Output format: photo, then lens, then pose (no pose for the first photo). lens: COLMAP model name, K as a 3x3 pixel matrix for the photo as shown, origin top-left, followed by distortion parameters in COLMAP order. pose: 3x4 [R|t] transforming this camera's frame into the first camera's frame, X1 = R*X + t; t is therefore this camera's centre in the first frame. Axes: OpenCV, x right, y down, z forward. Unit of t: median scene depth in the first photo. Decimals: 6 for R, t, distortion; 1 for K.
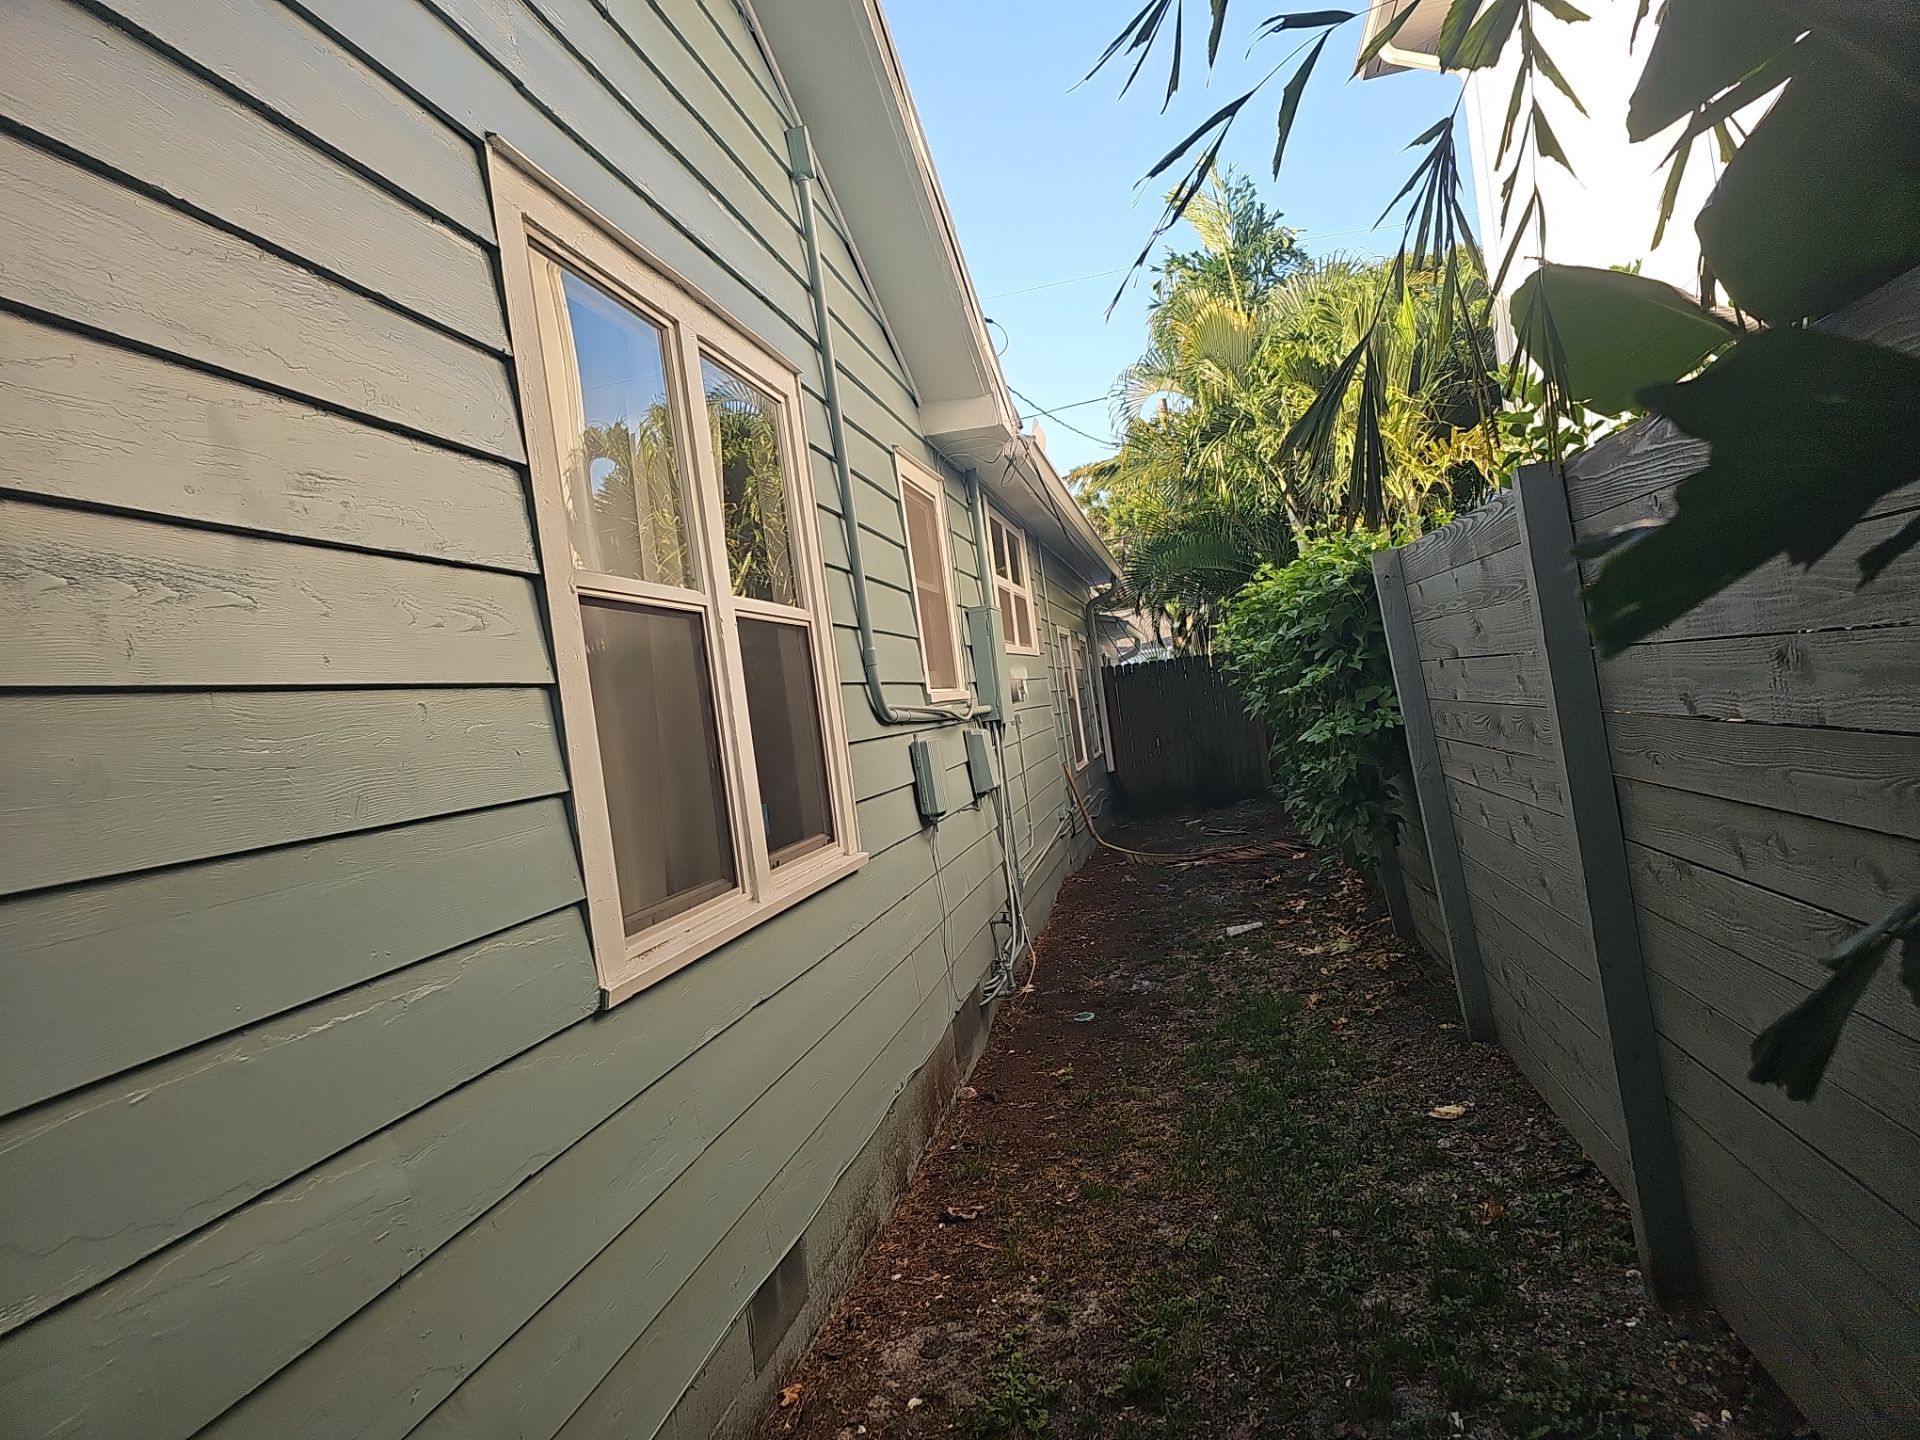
lens RADIAL K [[1331.5, 0, 960.0], [0, 1331.5, 720.0], [0, 0, 1]] dist [0.089302, -0.150620]
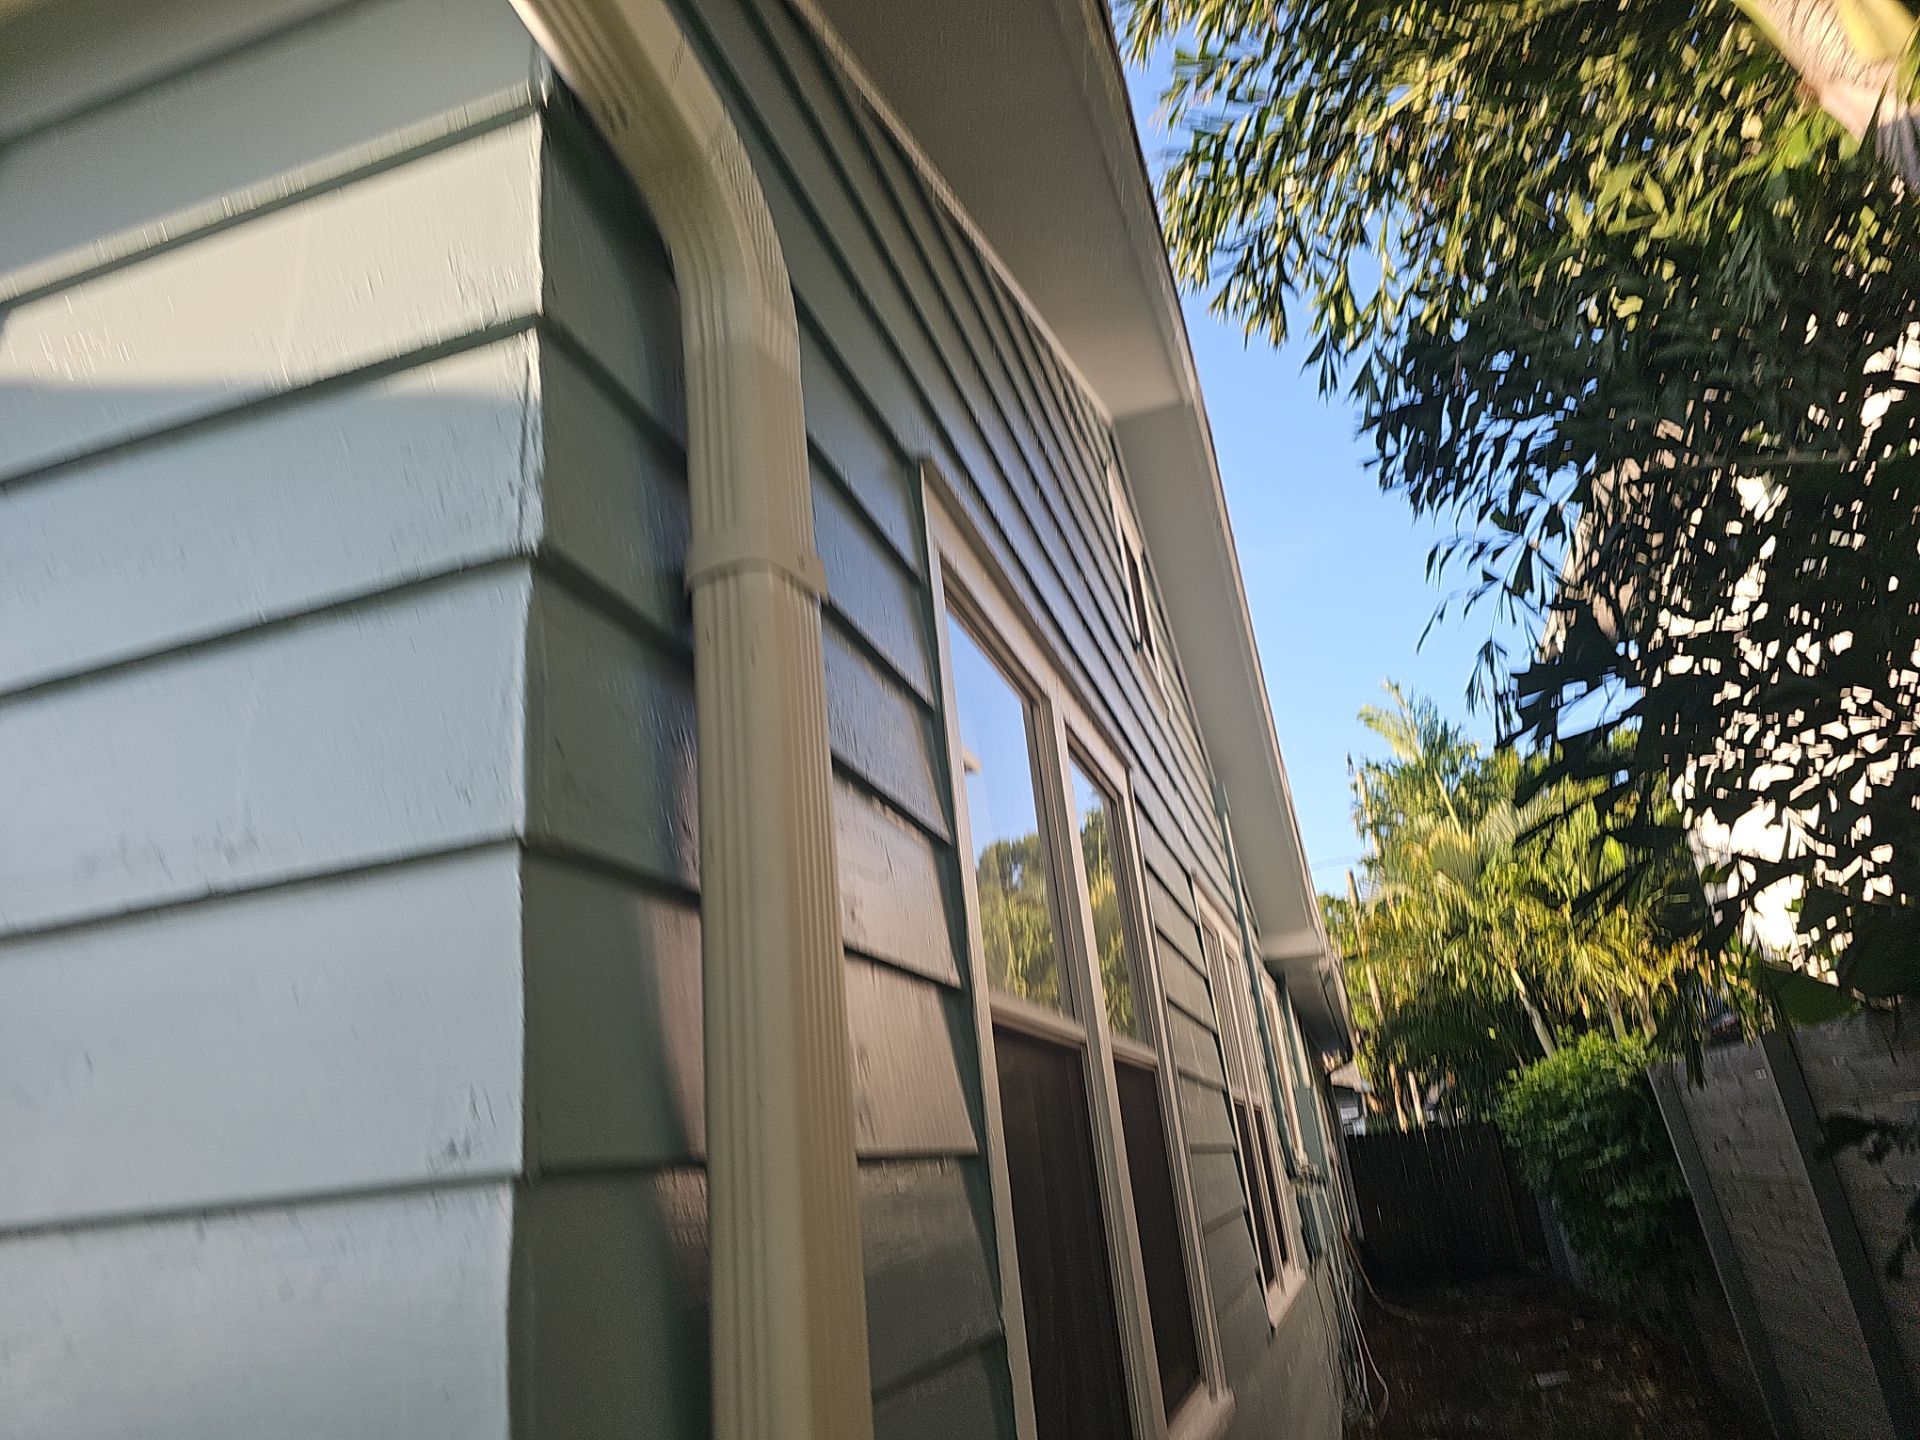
lens RADIAL K [[1251.1, 0, 890.6], [0, 1251.1, 721.1], [0, 0, 1]] dist [0.003306, -0.028839]
pose [[0.981138, -0.026942, -0.191422, -0.140280], [-0.040043, 0.940436, -0.337603, 0.006969], [0.189116, 0.338900, 0.921619, -0.314955]]
